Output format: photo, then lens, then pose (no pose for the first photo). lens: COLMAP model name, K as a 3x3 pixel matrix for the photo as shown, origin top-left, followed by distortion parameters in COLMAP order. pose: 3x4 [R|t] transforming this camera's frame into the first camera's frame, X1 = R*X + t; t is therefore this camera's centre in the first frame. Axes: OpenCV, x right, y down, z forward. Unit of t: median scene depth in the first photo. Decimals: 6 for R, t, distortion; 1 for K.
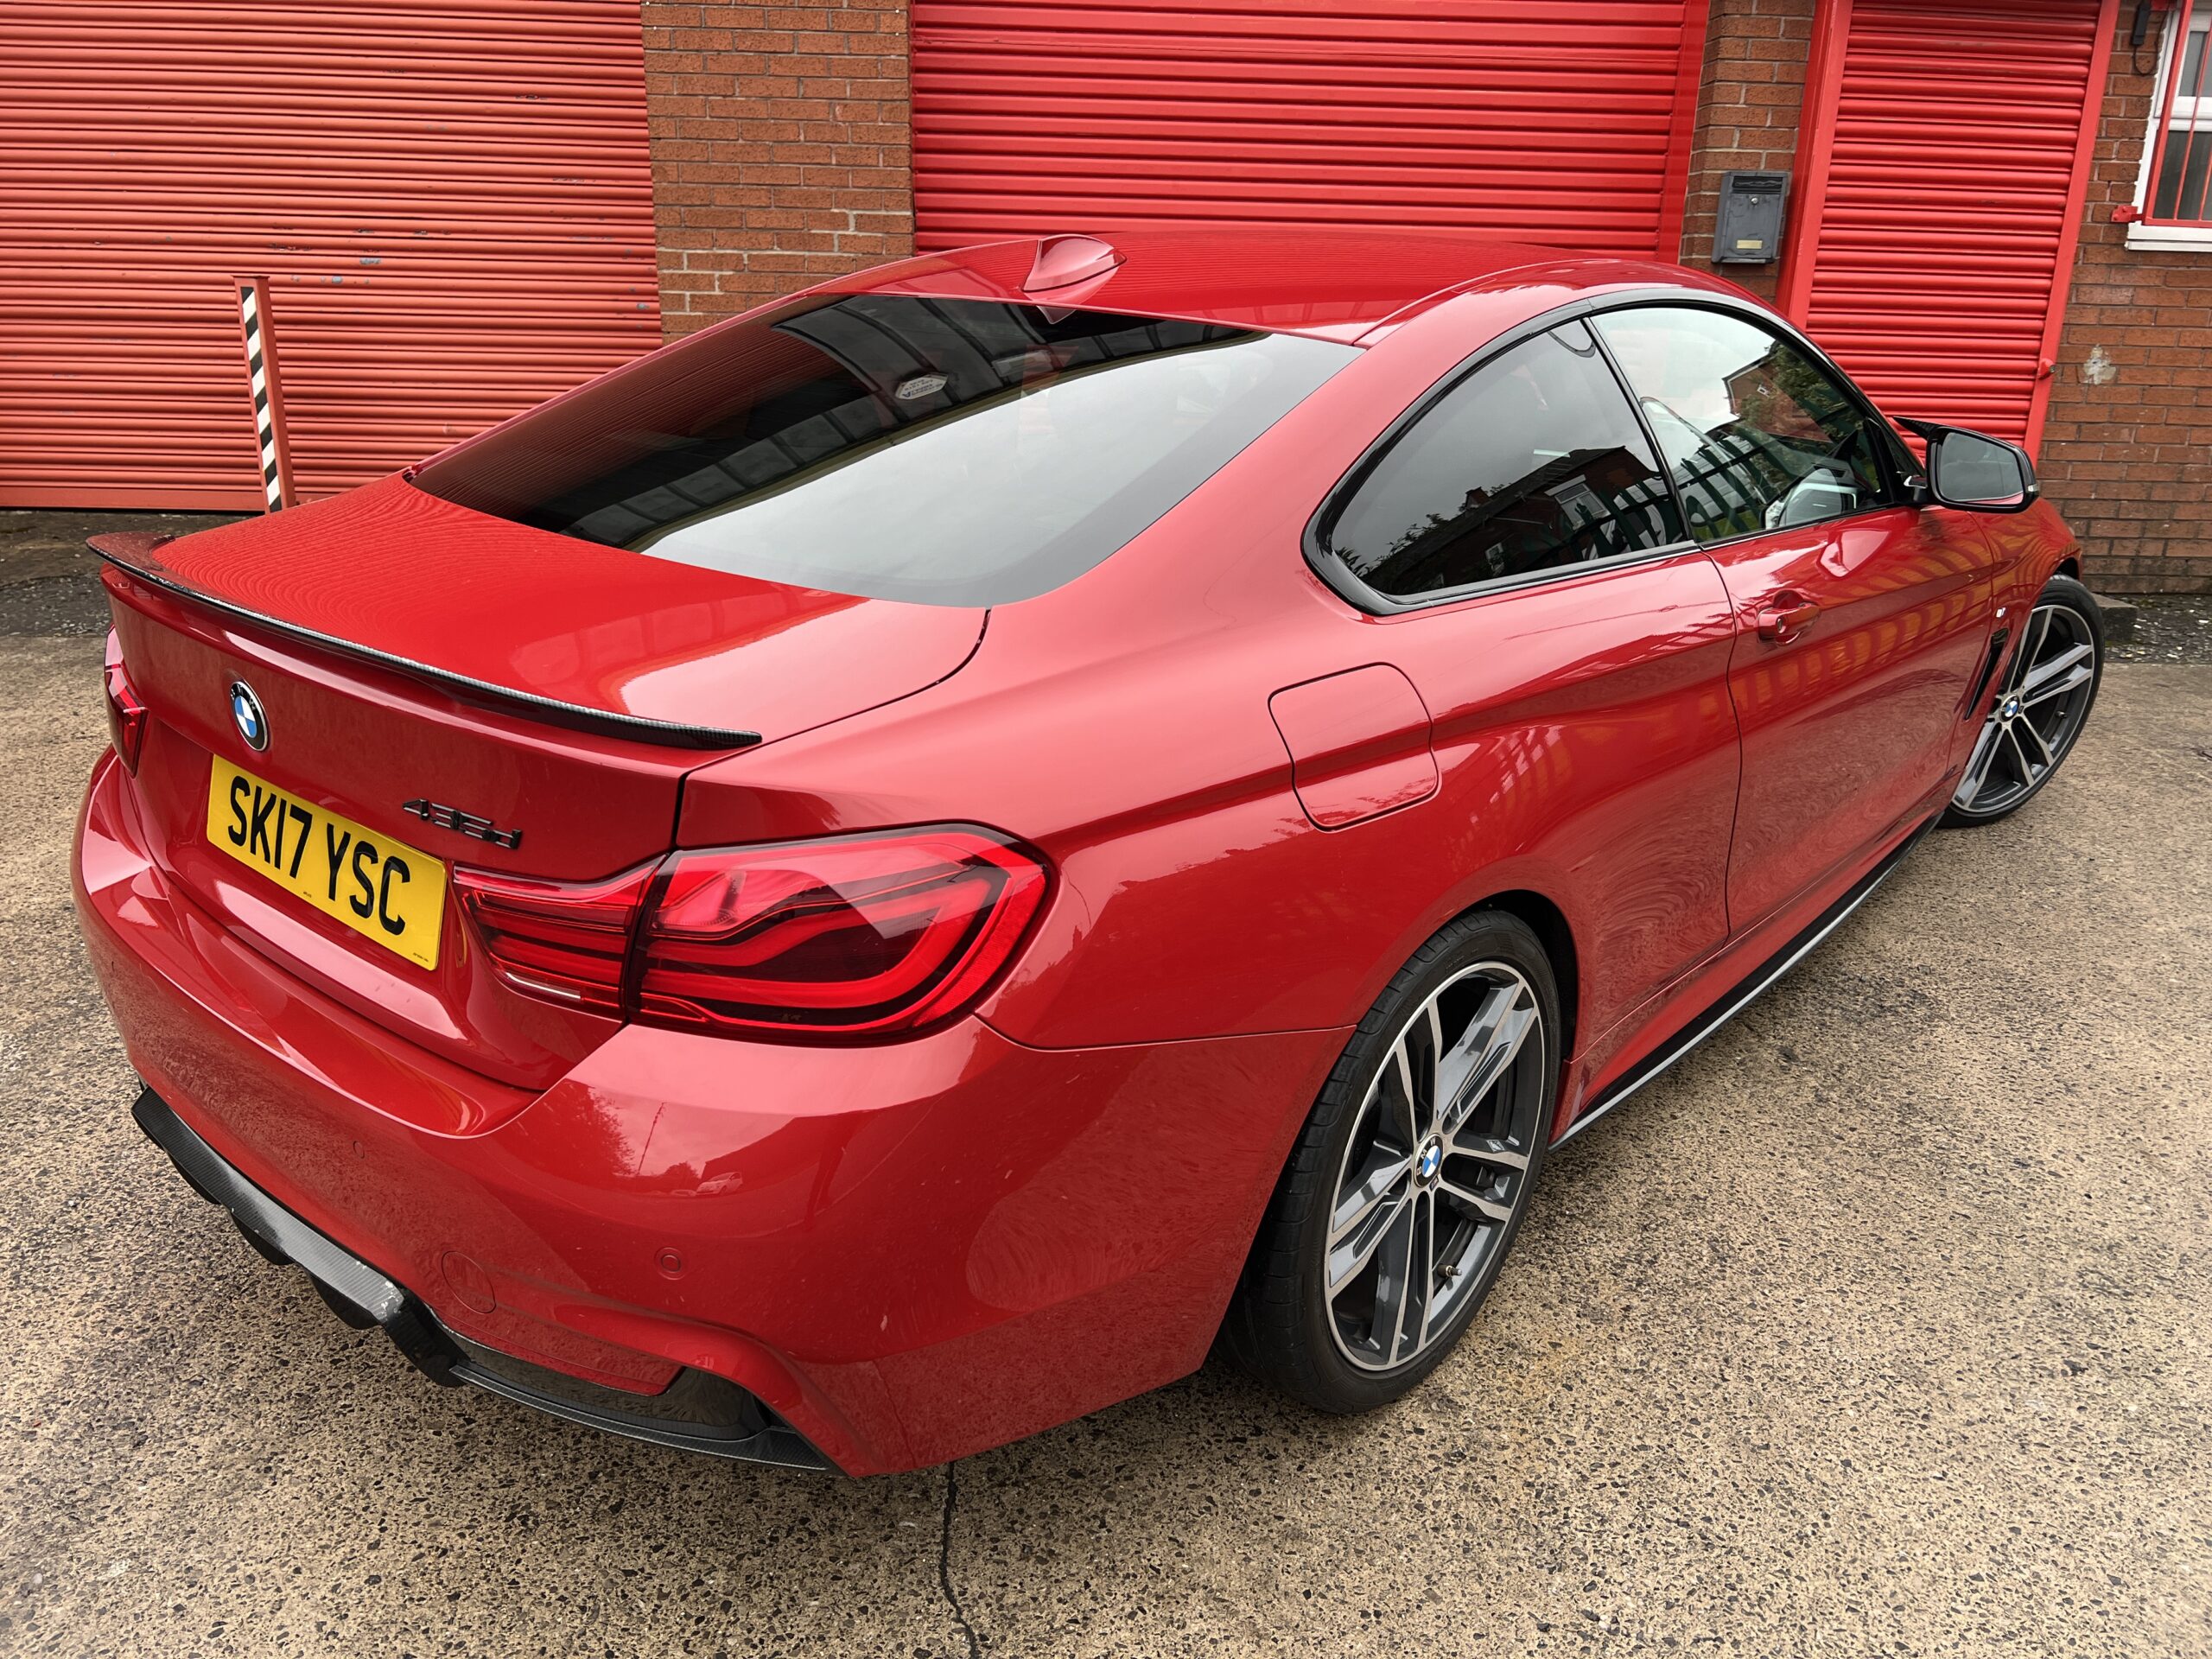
lens RADIAL K [[1666.4, 0, 1098.4], [0, 1666.4, 839.4], [0, 0, 1]] dist [0.038817, -0.045947]
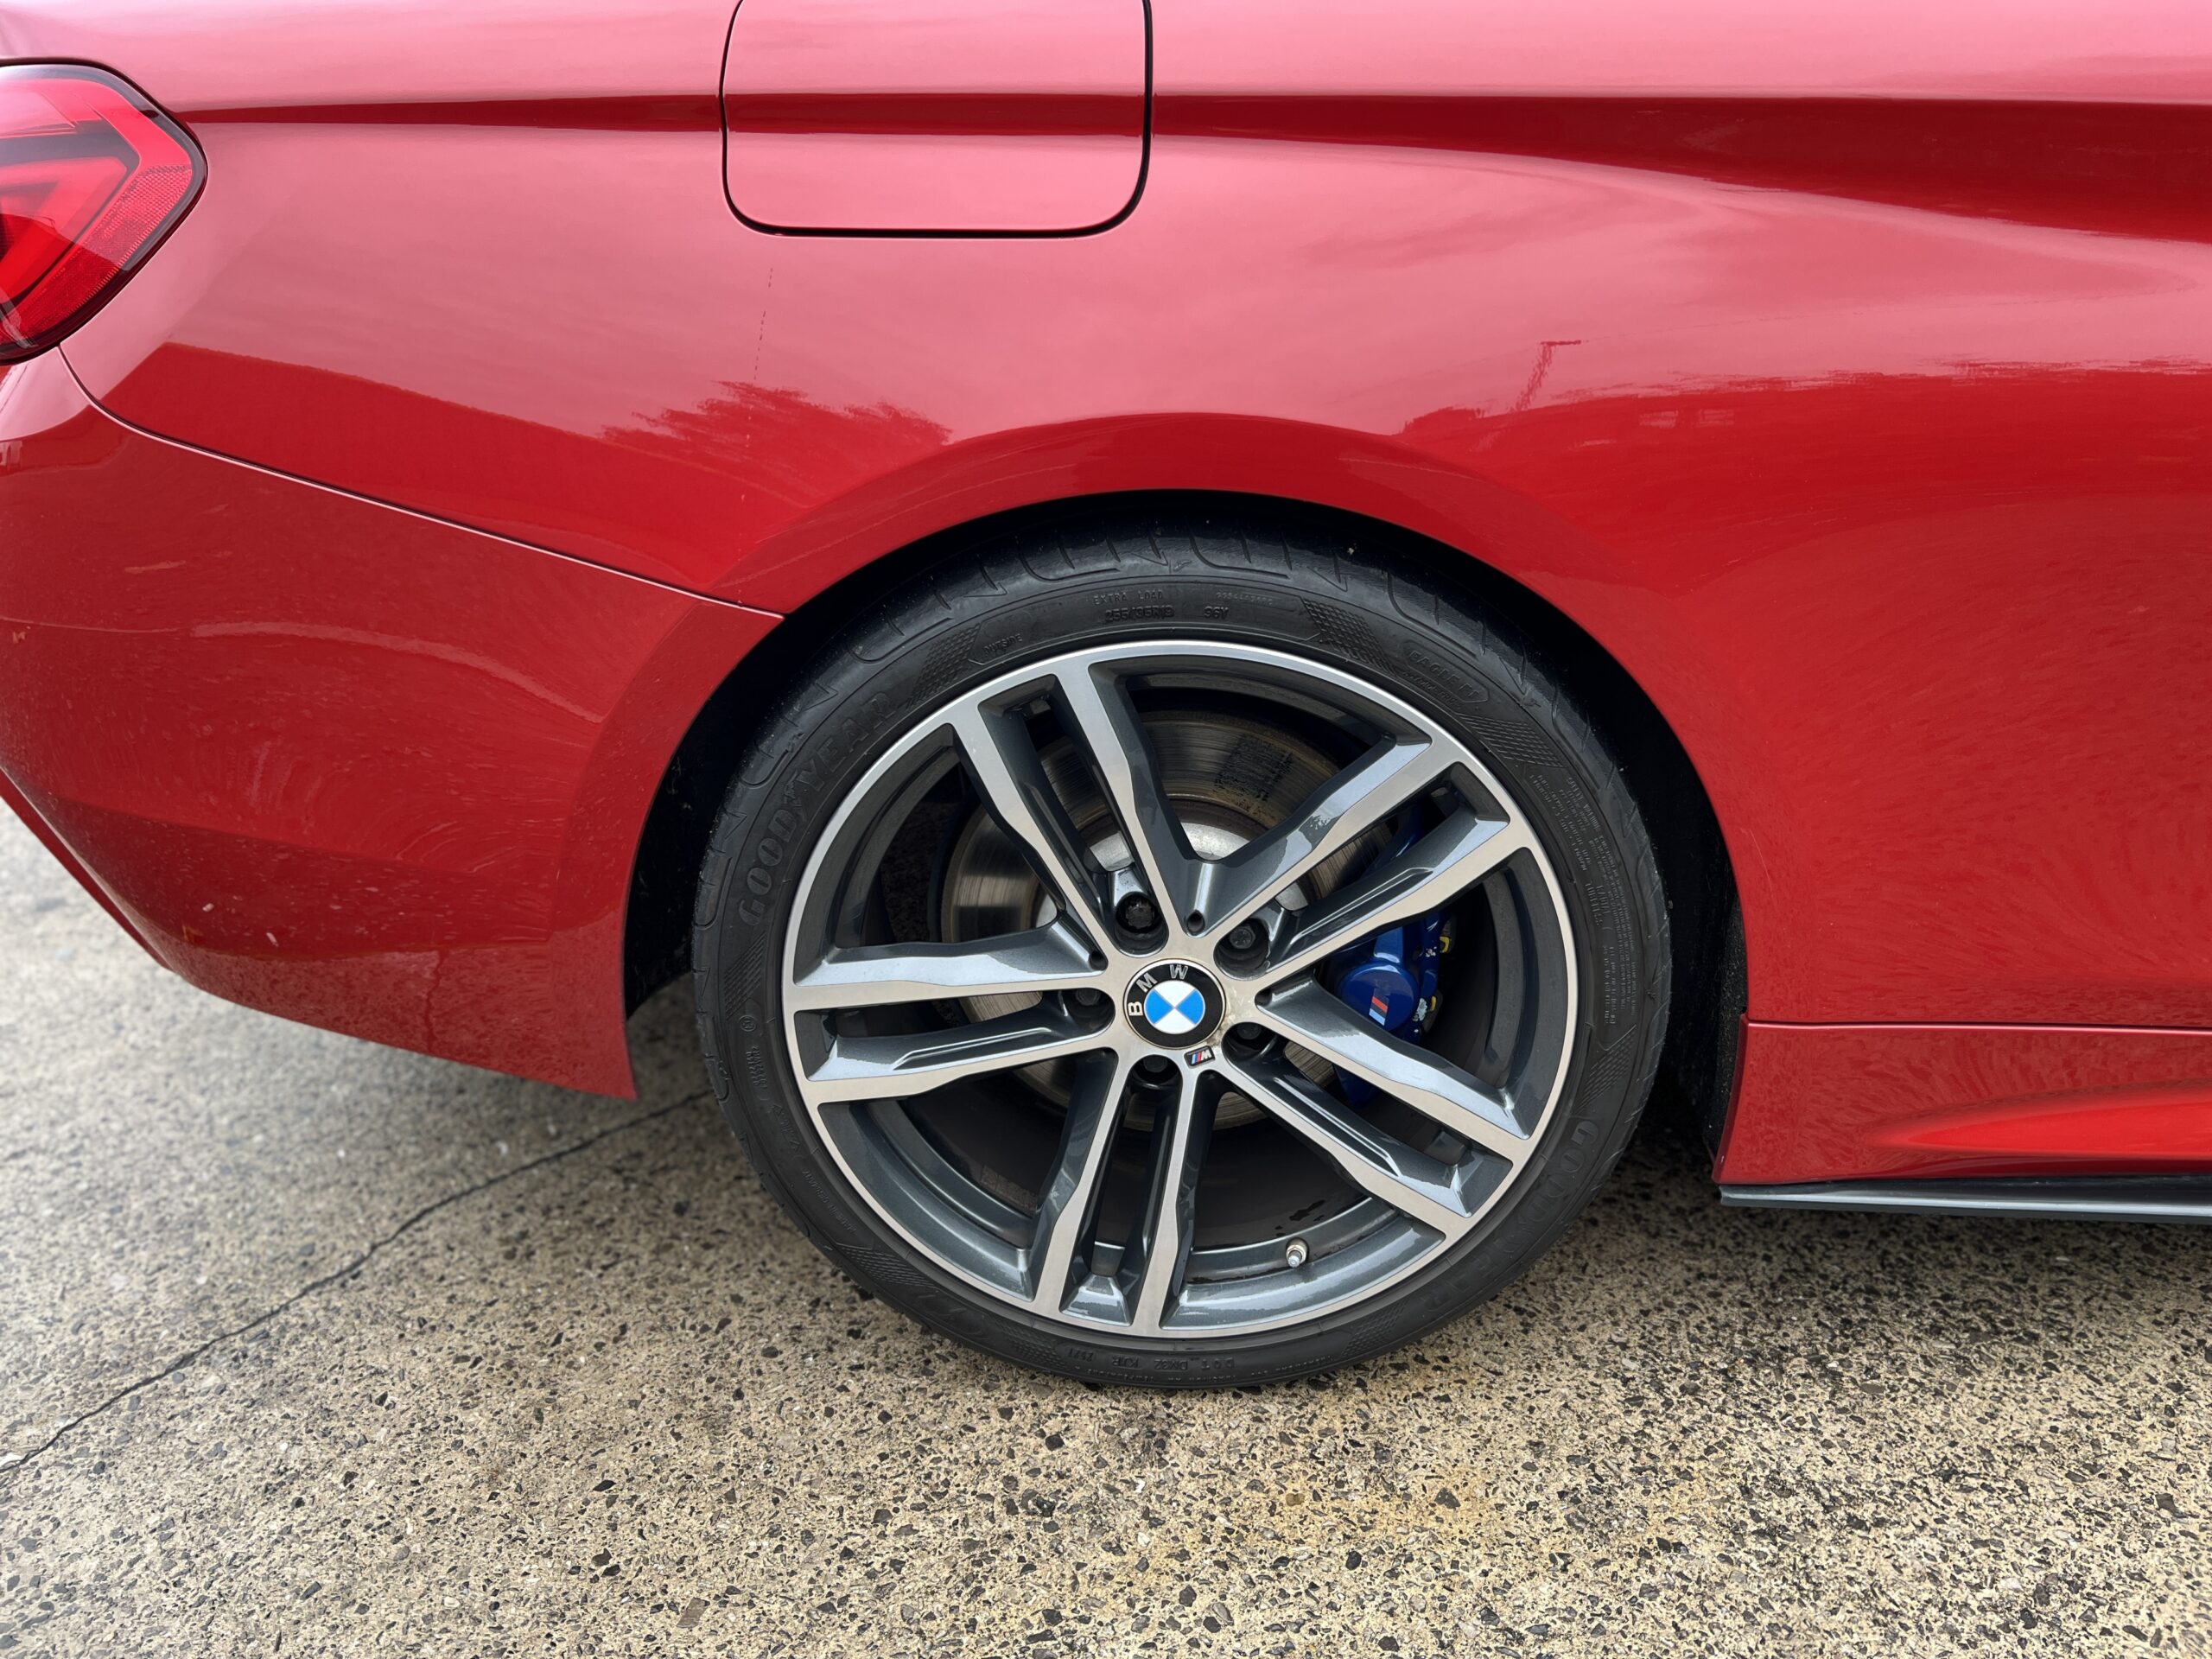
lens RADIAL K [[1666.4, 0, 1121.2], [0, 1666.4, 834.8], [0, 0, 1]] dist [0.038817, -0.045947]
pose [[0.626226, 0.294050, -0.722063, 0.287395], [-0.244637, 0.953484, 0.176126, 0.025137], [0.740266, 0.066349, 0.669032, 0.319423]]
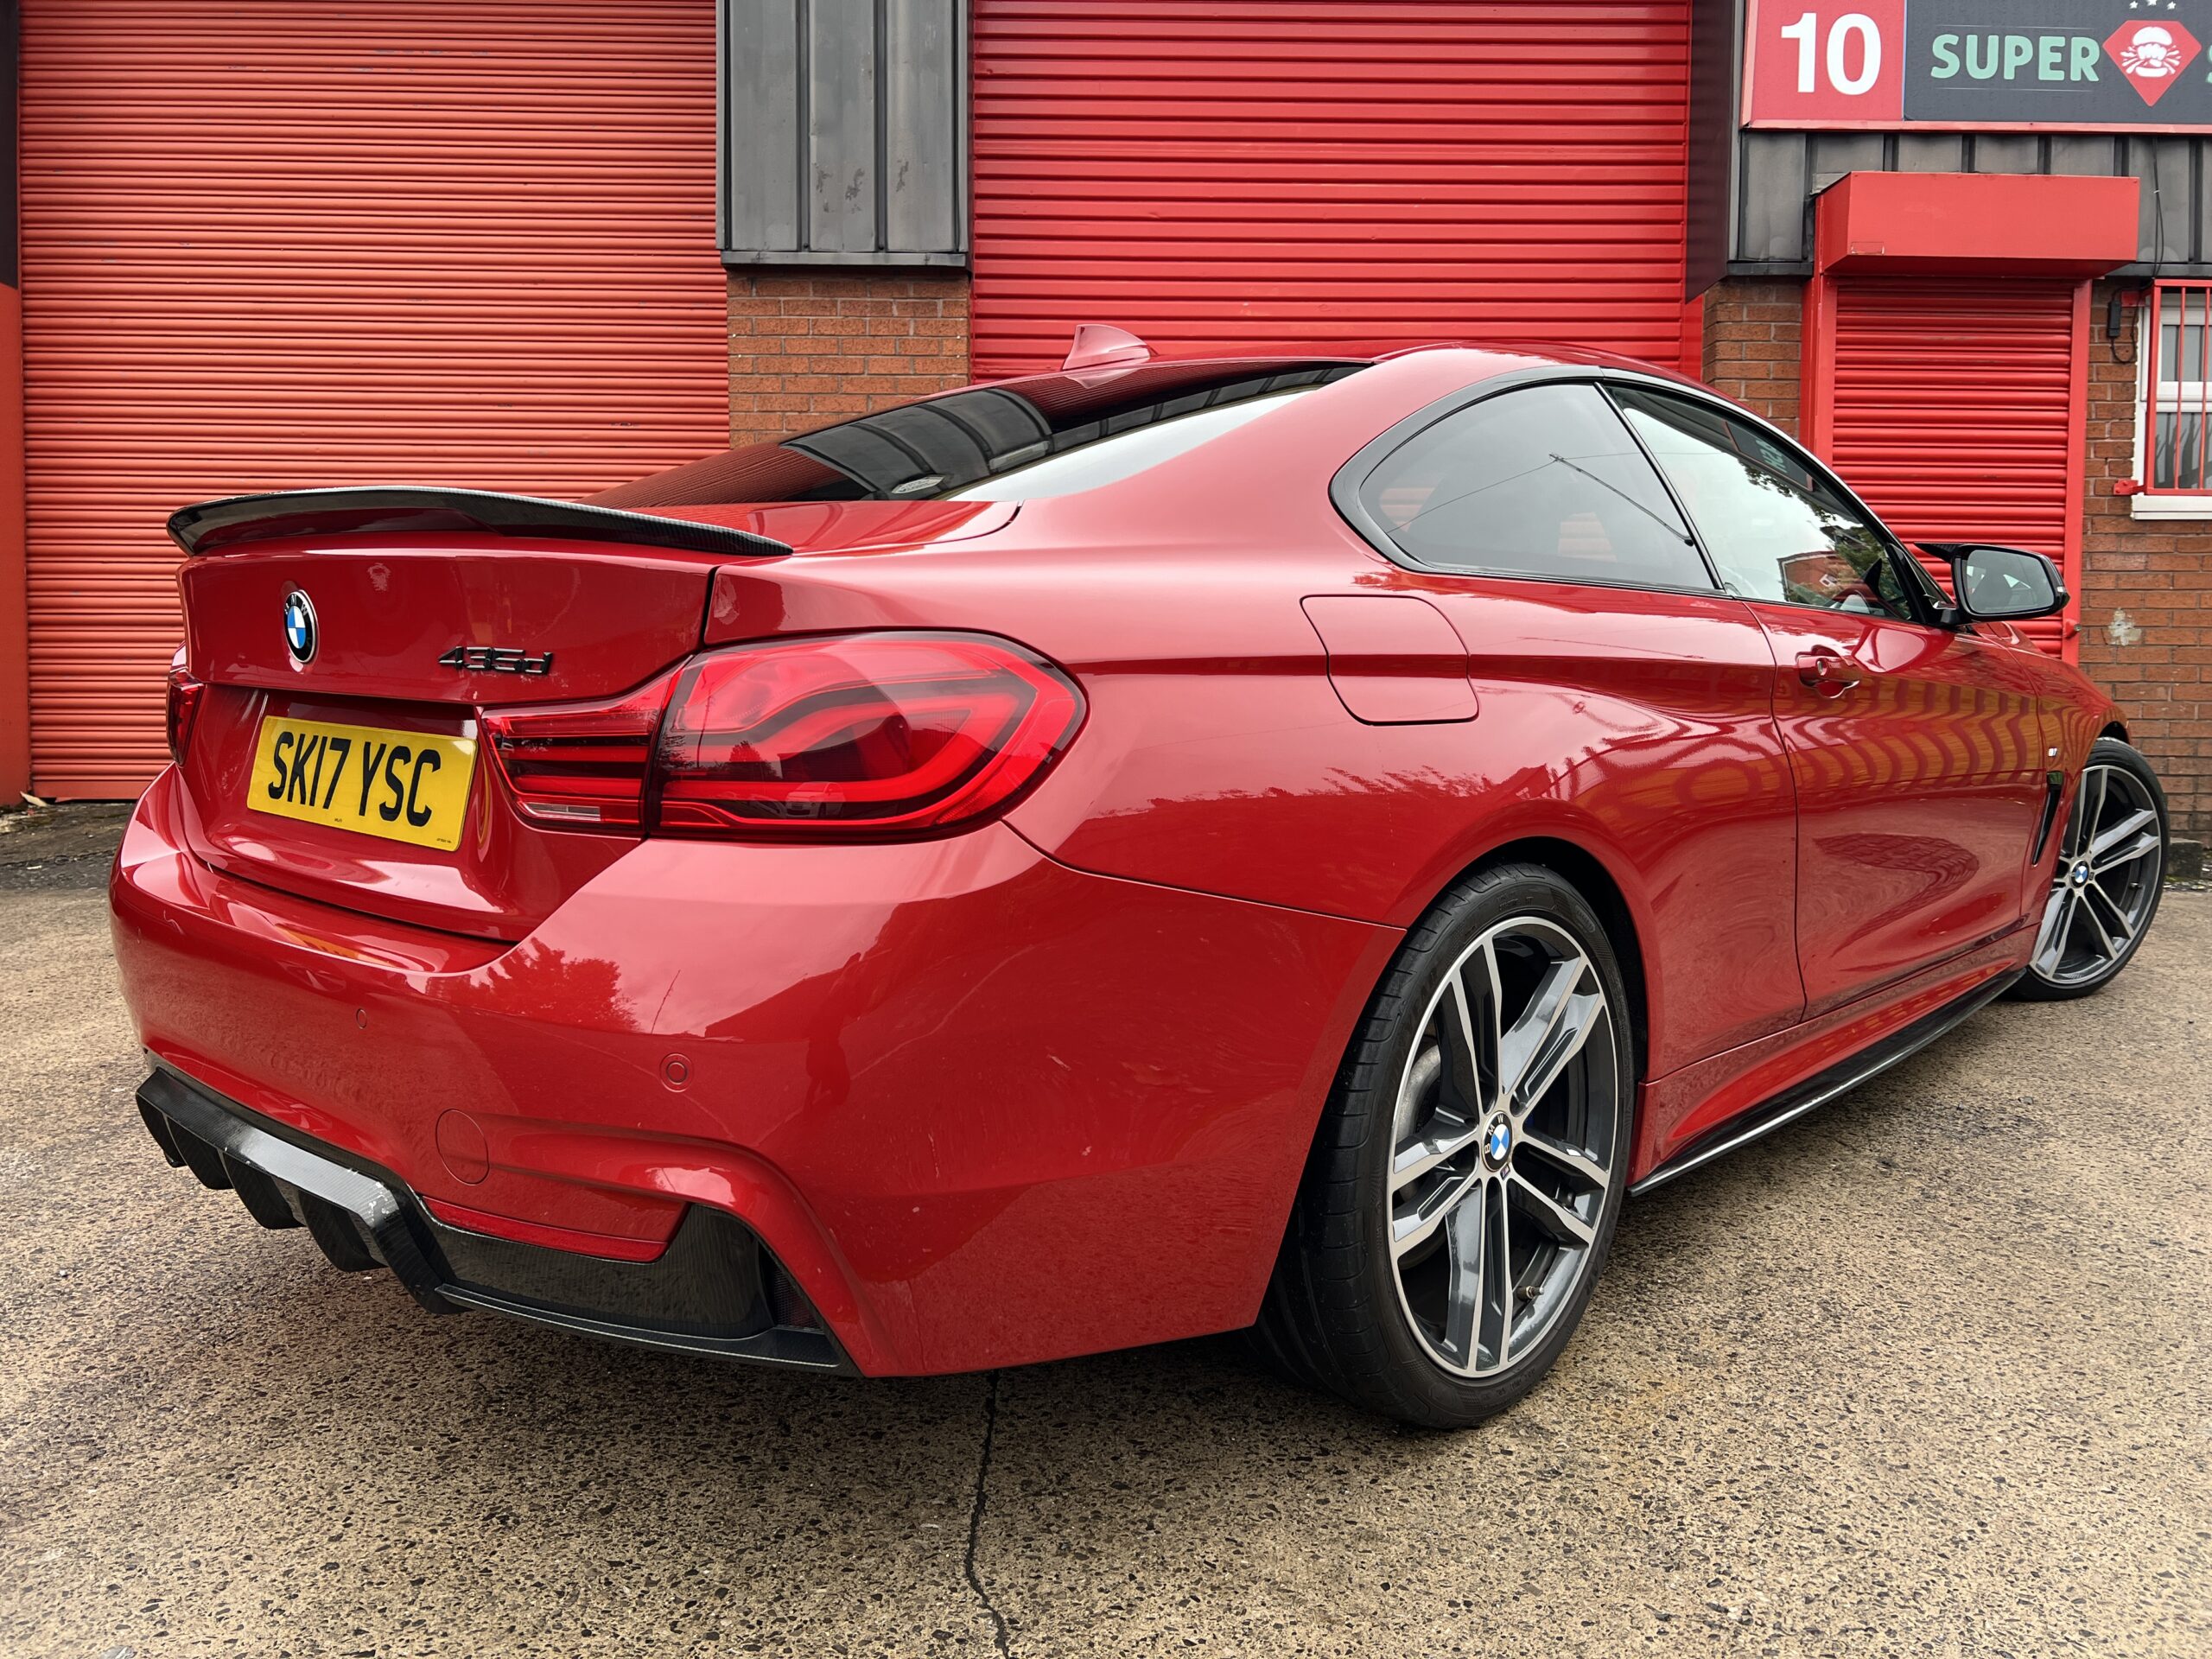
lens RADIAL K [[1666.4, 0, 1099.2], [0, 1666.4, 811.7], [0, 0, 1]] dist [0.038817, -0.045947]
pose [[0.999321, -0.016992, -0.032680, 0.005179], [0.008325, 0.968475, -0.248972, 0.125438], [0.035881, 0.248531, 0.967959, 0.023858]]
